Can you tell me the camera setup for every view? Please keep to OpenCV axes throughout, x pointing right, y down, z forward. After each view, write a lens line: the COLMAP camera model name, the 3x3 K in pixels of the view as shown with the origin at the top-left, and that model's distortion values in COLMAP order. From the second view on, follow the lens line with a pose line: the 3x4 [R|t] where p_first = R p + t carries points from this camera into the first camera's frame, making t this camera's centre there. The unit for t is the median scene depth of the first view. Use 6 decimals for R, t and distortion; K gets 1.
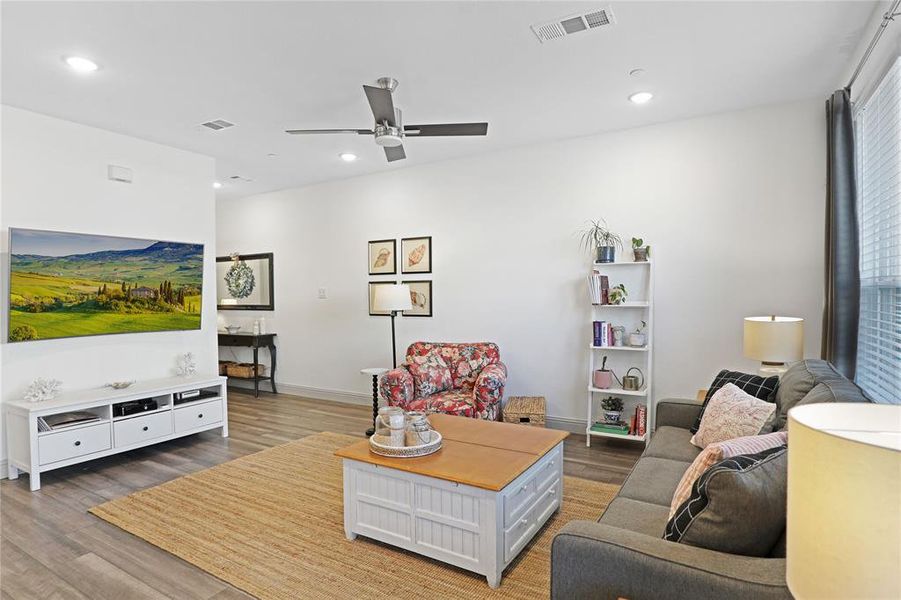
lens RADIAL K [[481.8, 0, 430.5], [0, 481.8, 318.5], [0, 0, 1]] dist [-0.042673, 0.005090]
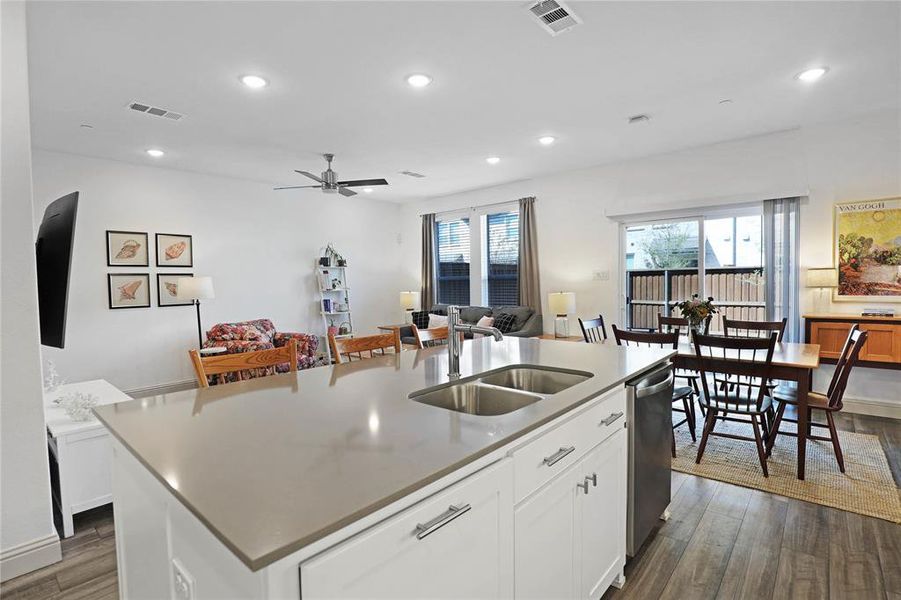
lens RADIAL K [[427.1, 0, 448.6], [0, 427.1, 300.5], [0, 0, 1]] dist [-0.030081, 0.004531]
pose [[0.167161, -0.034643, 0.985321, -1.104152], [0.066017, 0.997533, 0.023872, 0.000639], [-0.983717, 0.061057, 0.169035, 0.290428]]
